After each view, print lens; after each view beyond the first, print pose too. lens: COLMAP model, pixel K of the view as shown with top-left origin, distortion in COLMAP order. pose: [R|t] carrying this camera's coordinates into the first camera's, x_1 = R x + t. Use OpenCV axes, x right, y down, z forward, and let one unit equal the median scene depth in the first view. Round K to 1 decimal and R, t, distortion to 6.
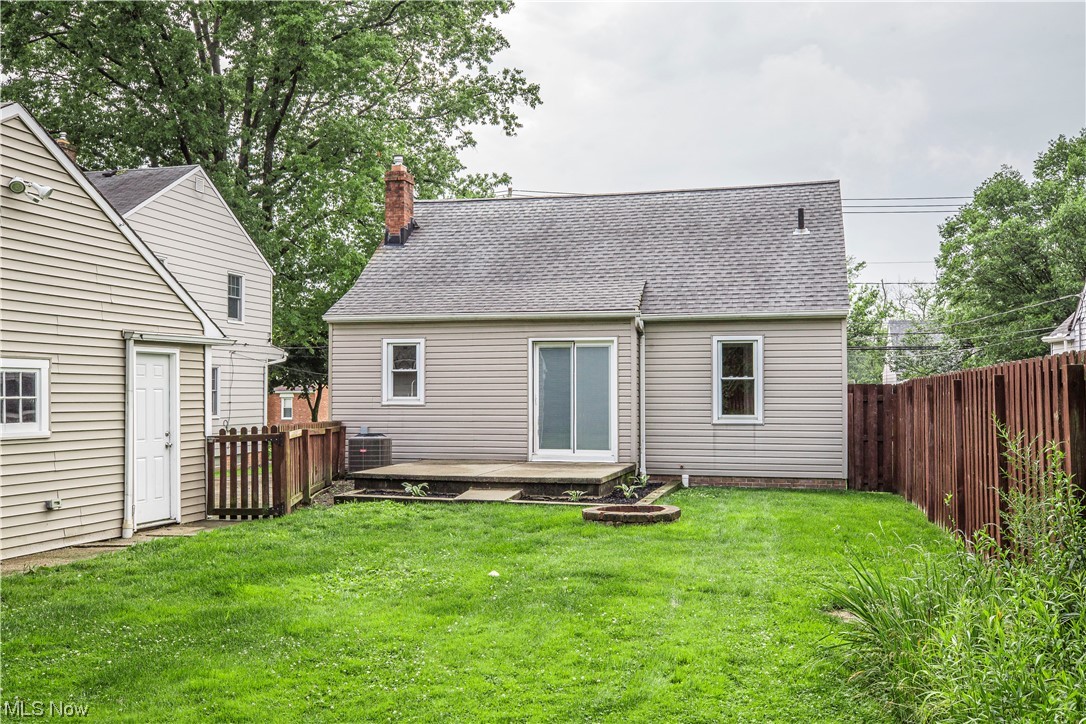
lens RADIAL K [[1023.8, 0, 555.2], [0, 1023.8, 363.0], [0, 0, 1]] dist [0.006494, 0.000000]
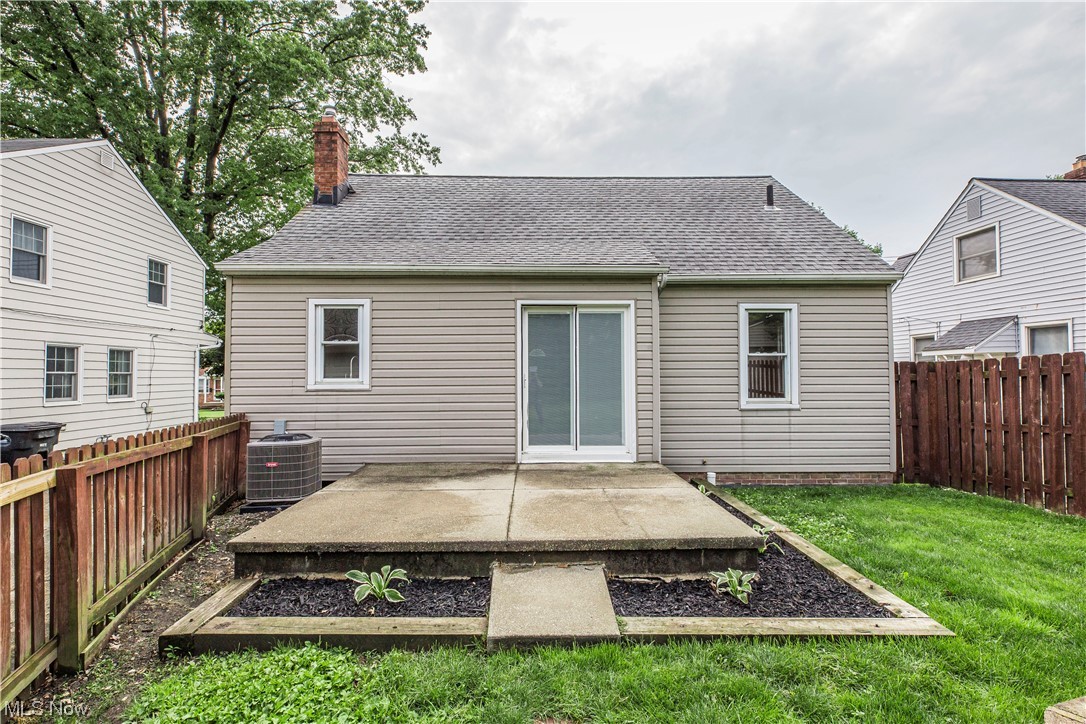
lens RADIAL K [[490.4, 0, 542.7], [0, 490.4, 368.8], [0, 0, 1]] dist [0.008715, -0.002645]
pose [[0.966151, -0.000210, 0.257975, -0.101105], [-0.003883, 0.999875, 0.015354, 0.020651], [-0.257946, -0.015836, 0.966029, 0.642085]]
